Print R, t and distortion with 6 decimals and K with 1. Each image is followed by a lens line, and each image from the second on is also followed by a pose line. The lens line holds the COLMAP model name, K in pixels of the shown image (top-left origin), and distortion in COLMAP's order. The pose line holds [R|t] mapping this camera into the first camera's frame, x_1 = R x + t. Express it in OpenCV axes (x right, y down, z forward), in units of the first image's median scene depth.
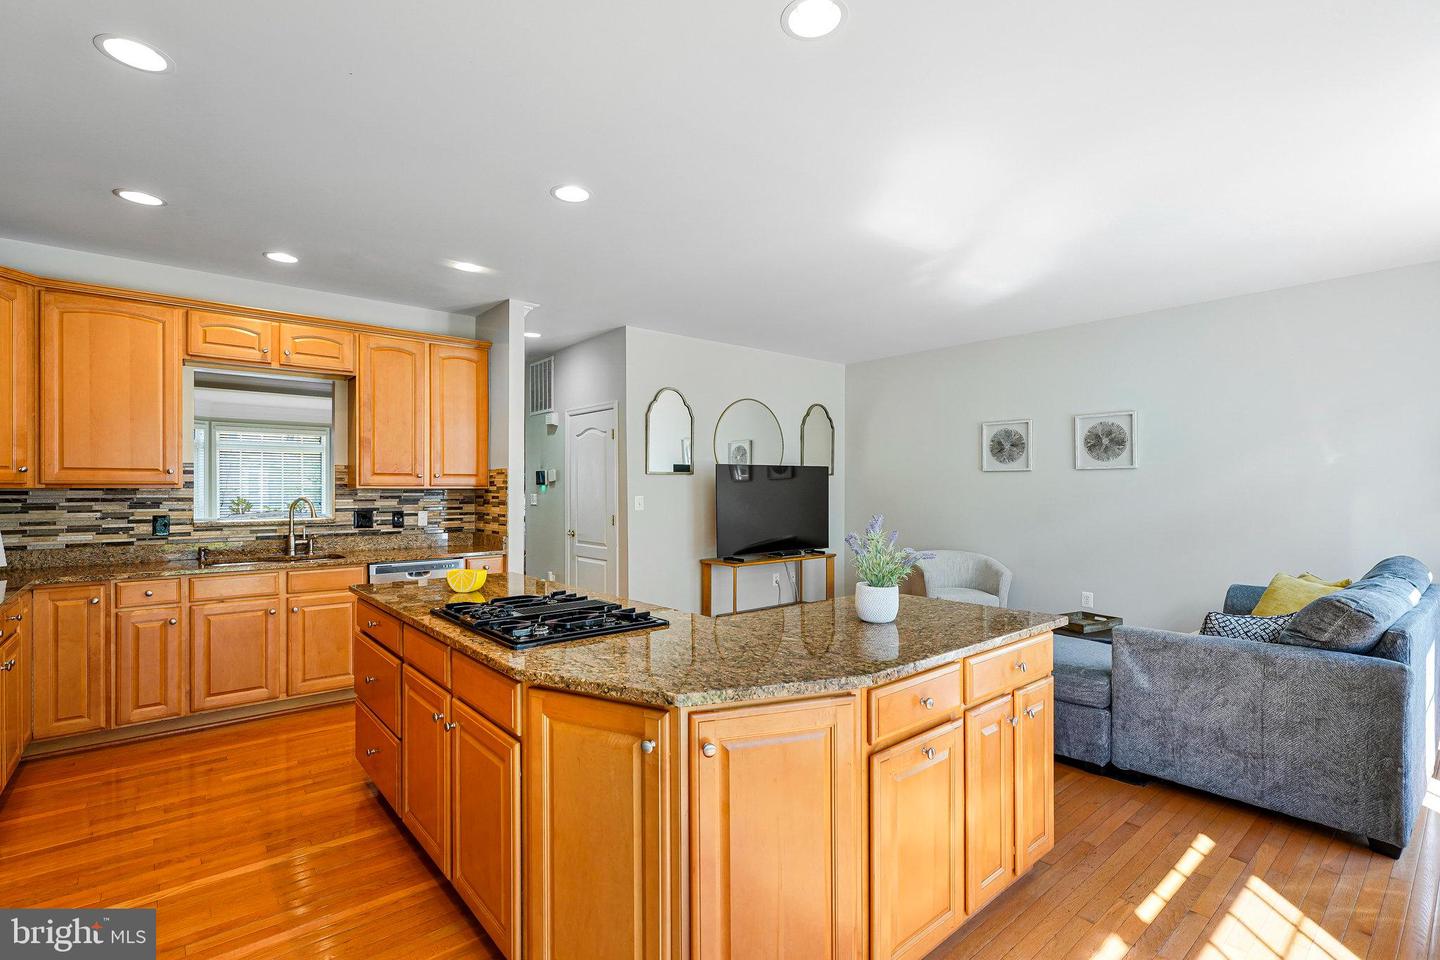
lens RADIAL K [[664.8, 0, 720.0], [0, 664.8, 480.0], [0, 0, 1]] dist [-0.001437, -0.000953]
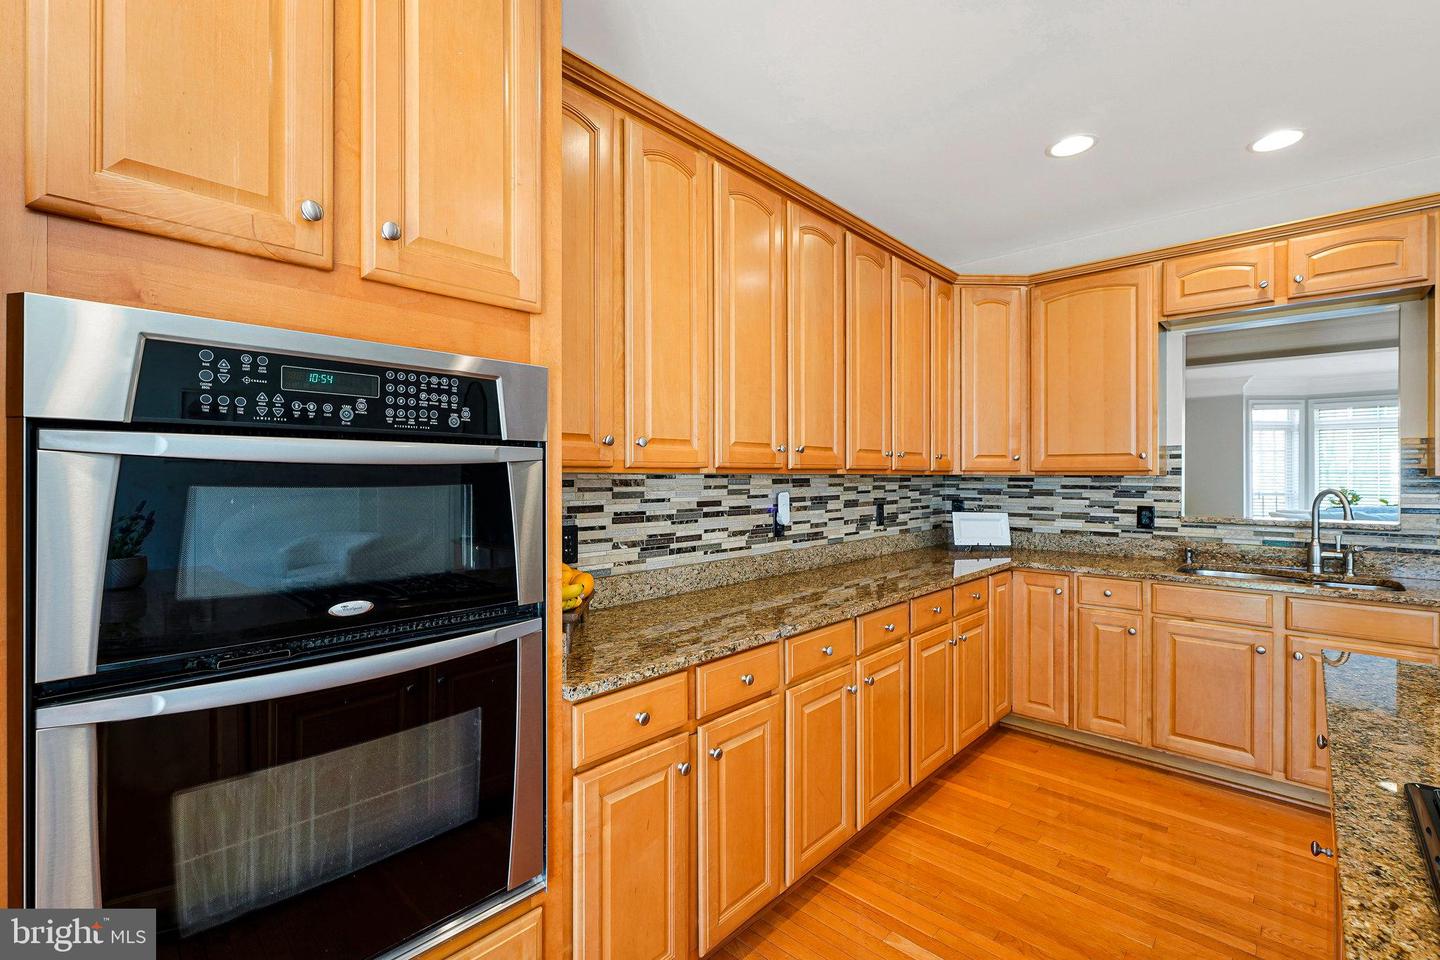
lens RADIAL K [[627.7, 0, 720.0], [0, 627.7, 480.0], [0, 0, 1]] dist [-0.000074, -0.000130]
pose [[0.109785, 0.006688, -0.993933, -0.075203], [0.011038, 0.999908, 0.007947, 0.005942], [0.993894, -0.011843, 0.109701, 0.358097]]
